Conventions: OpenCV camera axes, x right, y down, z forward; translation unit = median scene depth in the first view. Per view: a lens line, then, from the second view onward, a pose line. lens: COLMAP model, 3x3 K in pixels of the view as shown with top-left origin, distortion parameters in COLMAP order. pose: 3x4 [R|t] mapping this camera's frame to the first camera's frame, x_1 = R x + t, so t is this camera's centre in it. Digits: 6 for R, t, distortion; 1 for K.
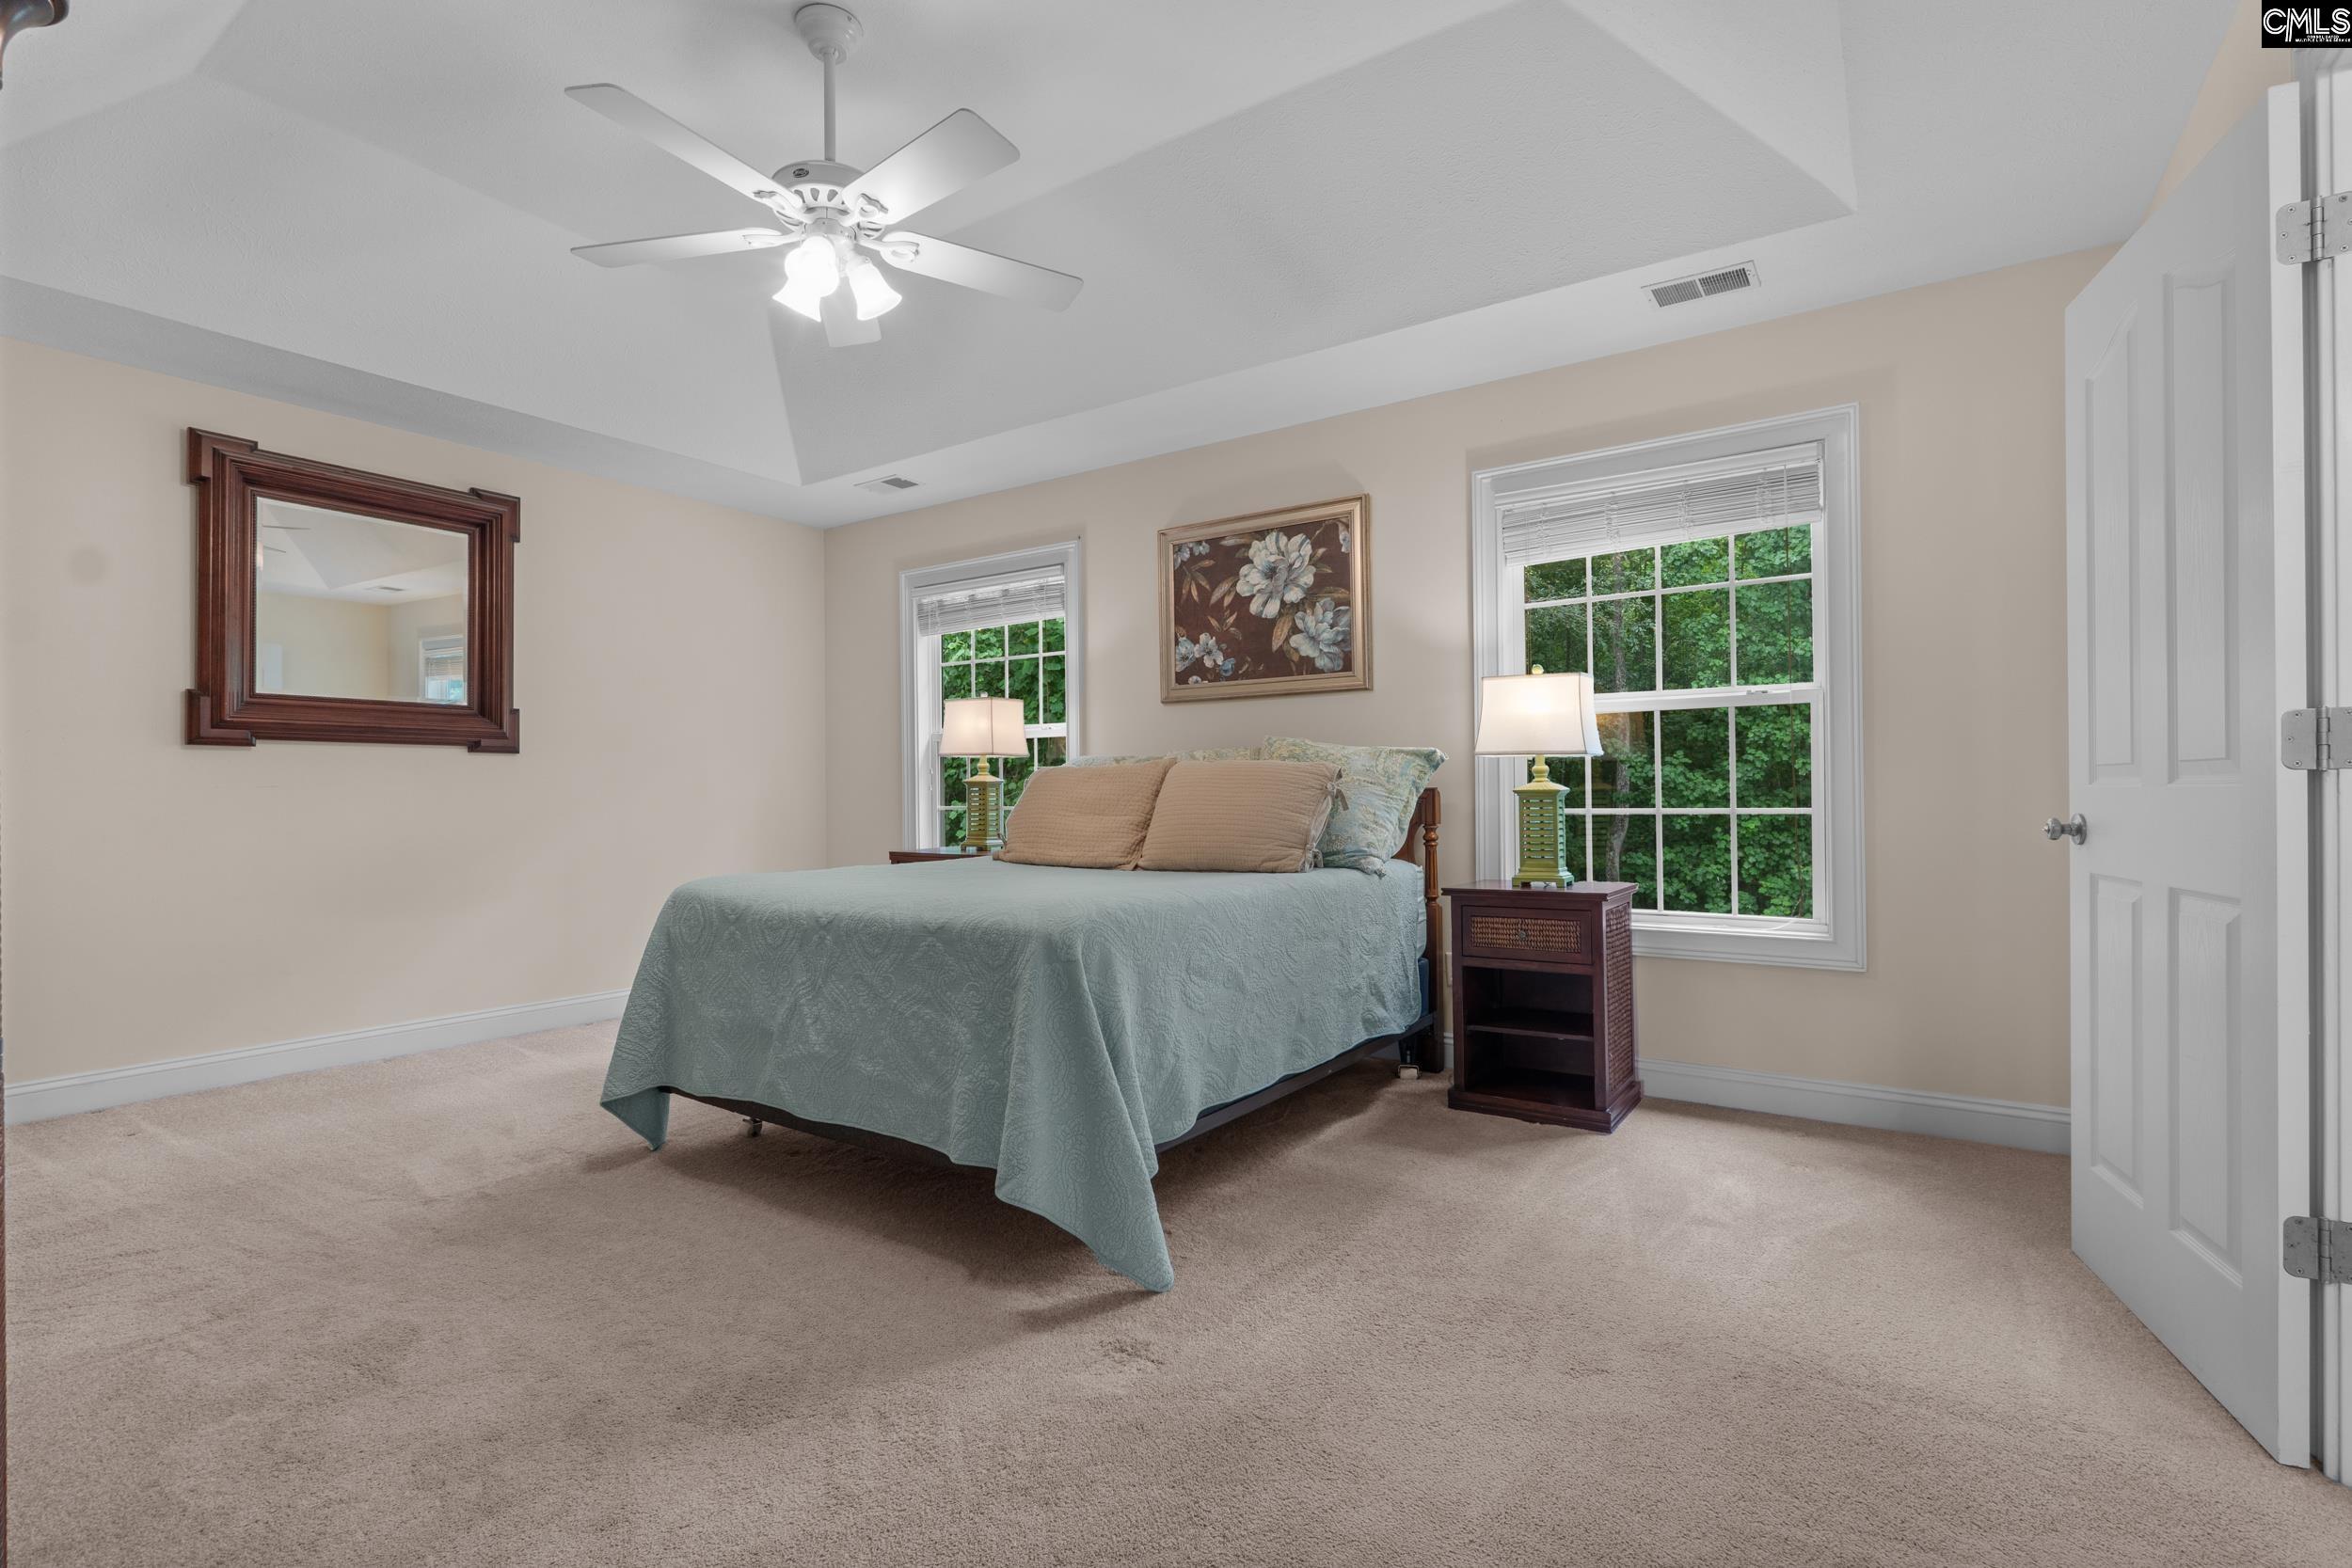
lens RADIAL K [[1084.3, 0, 1170.7], [0, 1084.3, 783.3], [0, 0, 1]] dist [-0.012816, 0.000830]
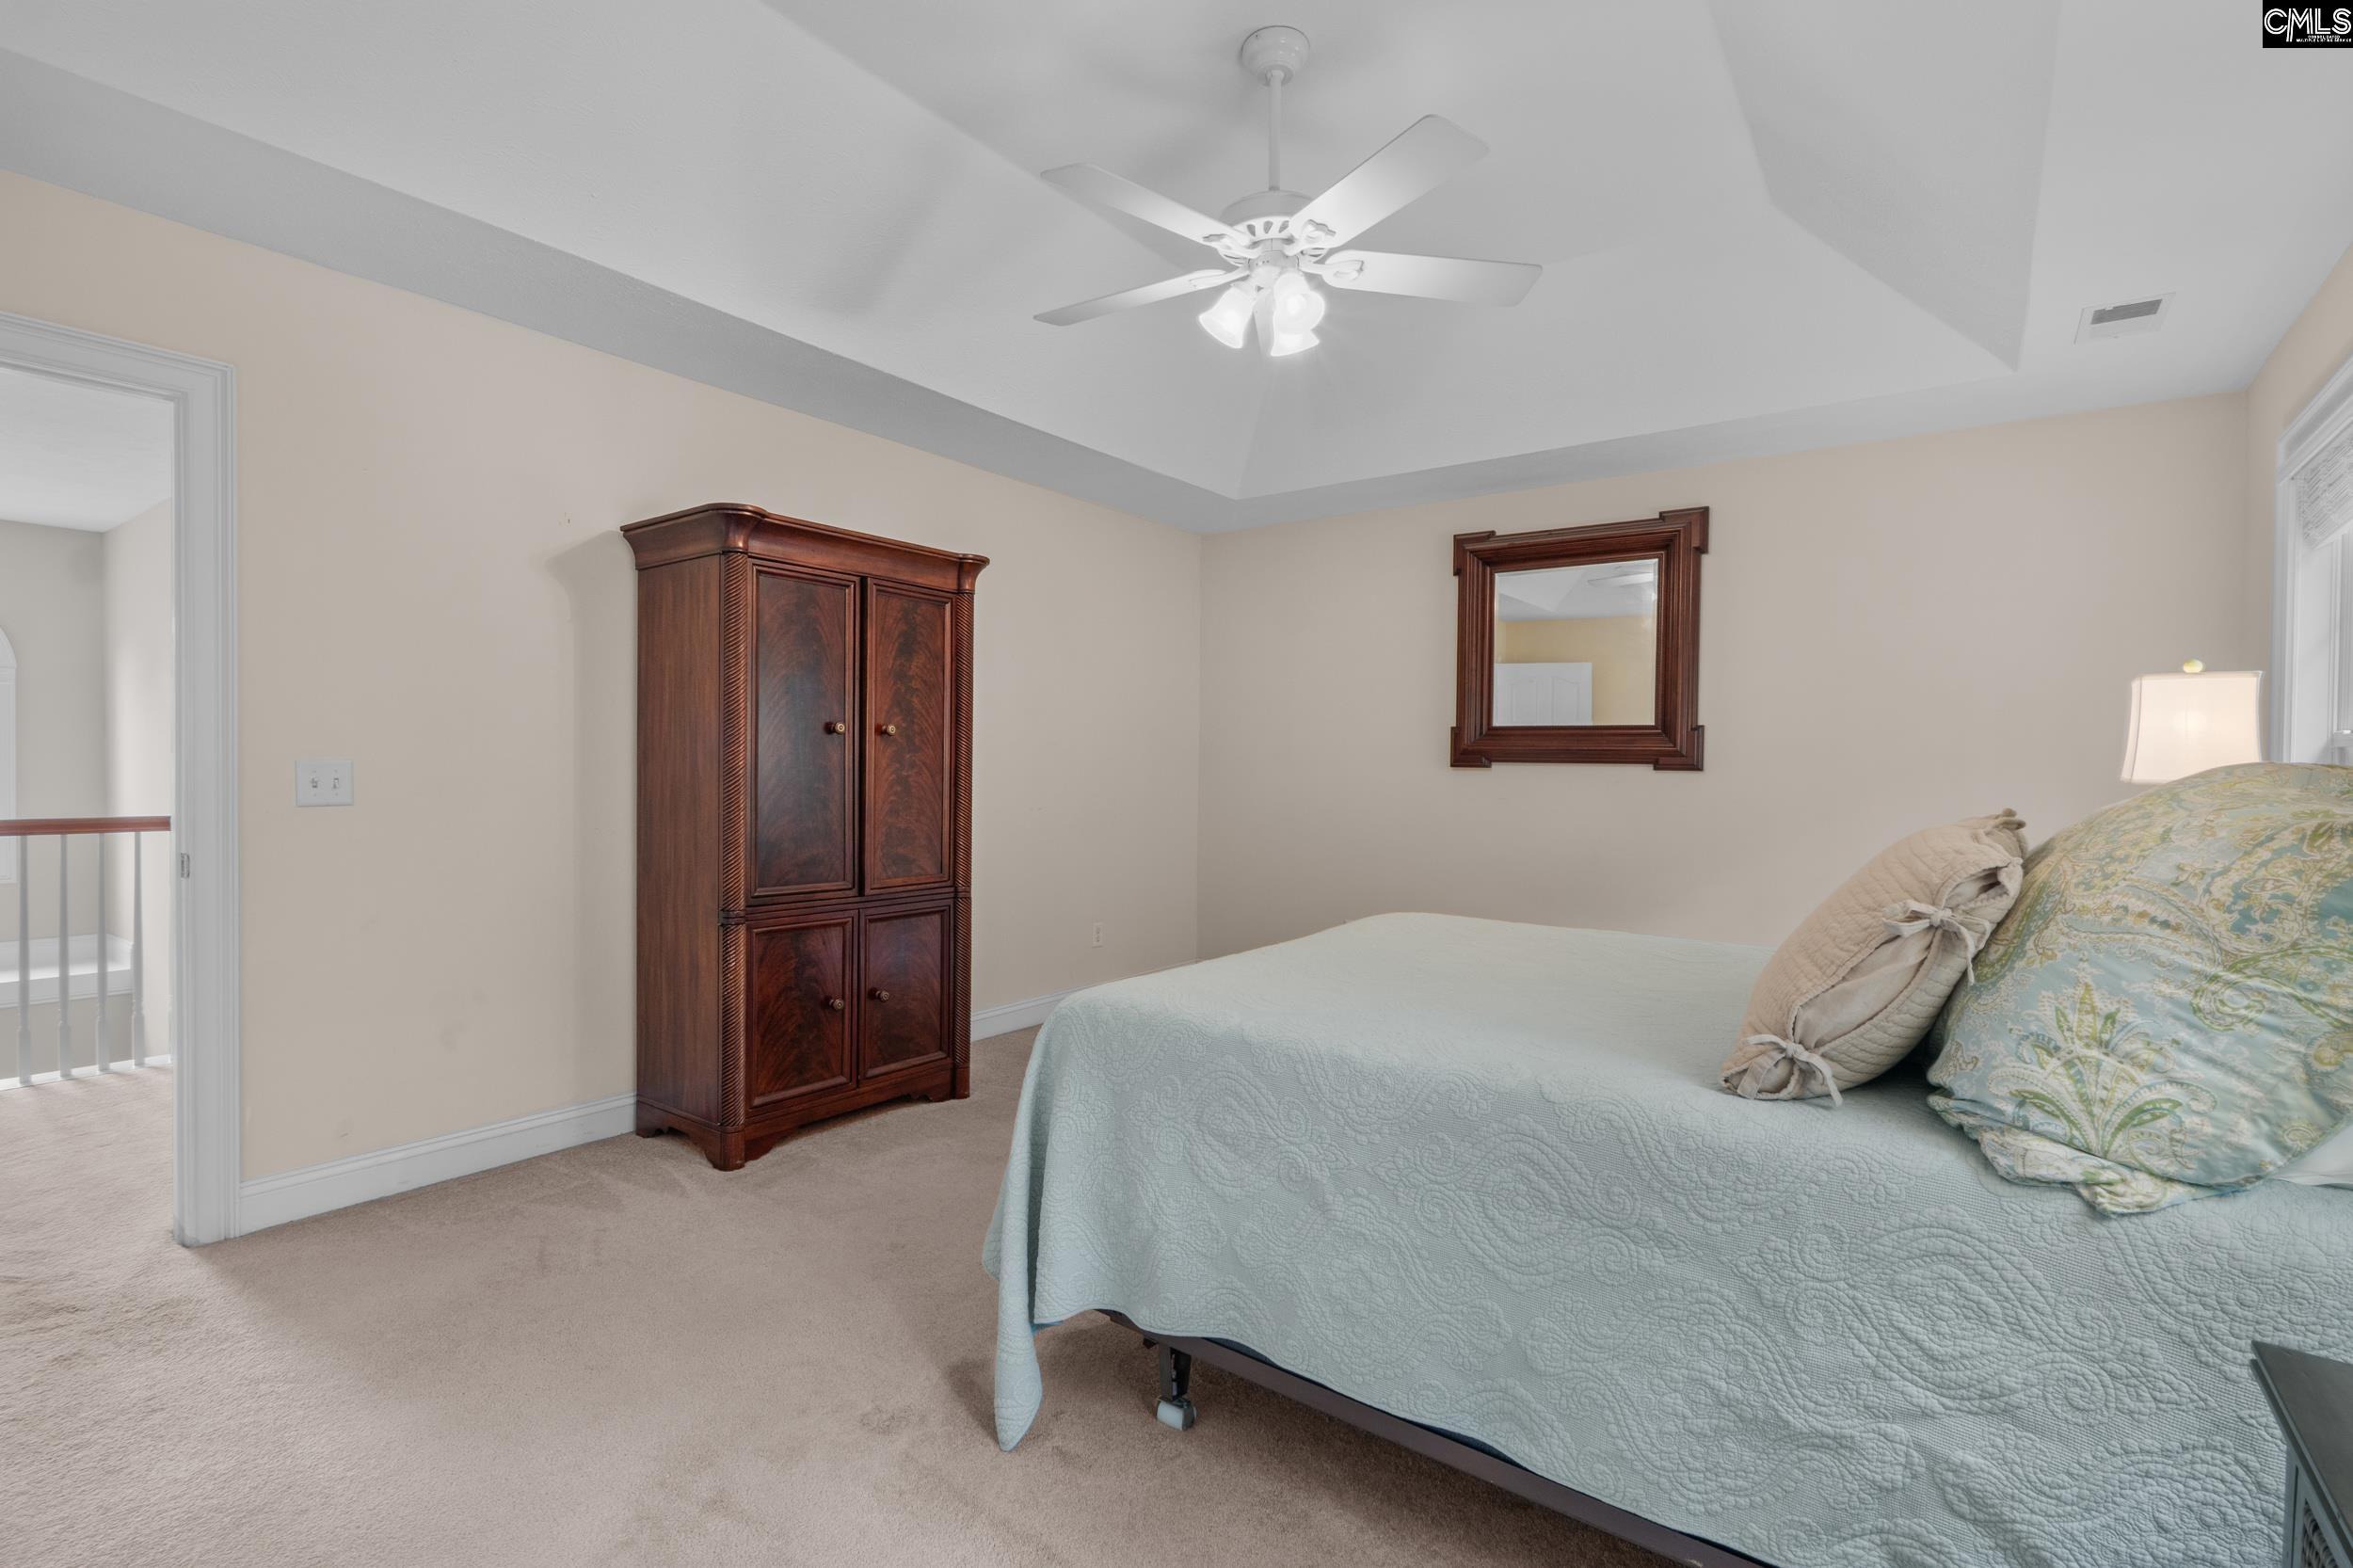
lens RADIAL K [[1084.9, 0, 1160.5], [0, 1084.9, 792.7], [0, 0, 1]] dist [-0.012816, 0.000830]
pose [[-0.037467, 0.032237, -0.998778, 0.398378], [-0.004117, 0.999466, 0.032413, -0.037660], [0.999289, 0.005326, -0.037314, 0.553071]]
